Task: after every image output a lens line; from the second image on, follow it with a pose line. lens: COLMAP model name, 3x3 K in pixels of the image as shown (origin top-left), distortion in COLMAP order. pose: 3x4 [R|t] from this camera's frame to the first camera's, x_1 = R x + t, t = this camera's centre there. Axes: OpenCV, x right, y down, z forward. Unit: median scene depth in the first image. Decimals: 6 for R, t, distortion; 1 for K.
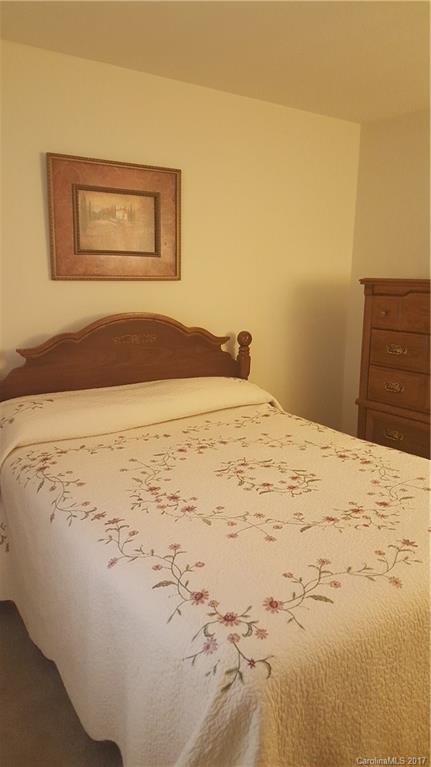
lens RADIAL K [[568.2, 0, 212.2], [0, 568.2, 380.7], [0, 0, 1]] dist [0.061211, -0.061360]
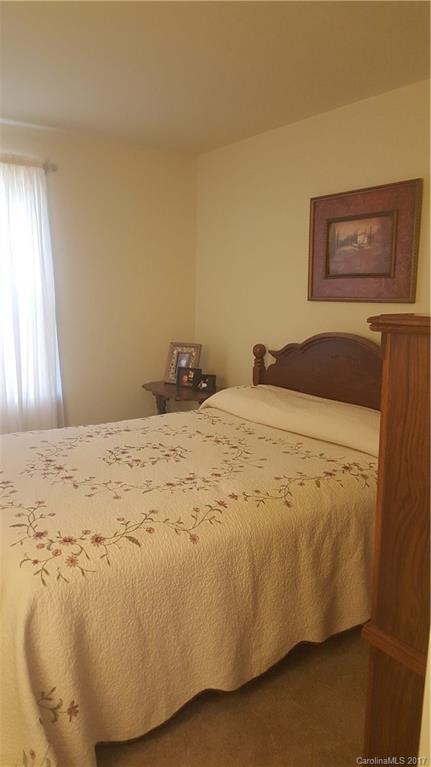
lens RADIAL K [[568.2, 0, 212.1], [0, 568.2, 386.3], [0, 0, 1]] dist [0.061211, -0.061360]
pose [[-0.037303, 0.153868, -0.987387, 0.939819], [-0.206692, 0.965520, 0.158269, -0.145636], [0.977695, 0.209989, -0.004214, 0.821039]]
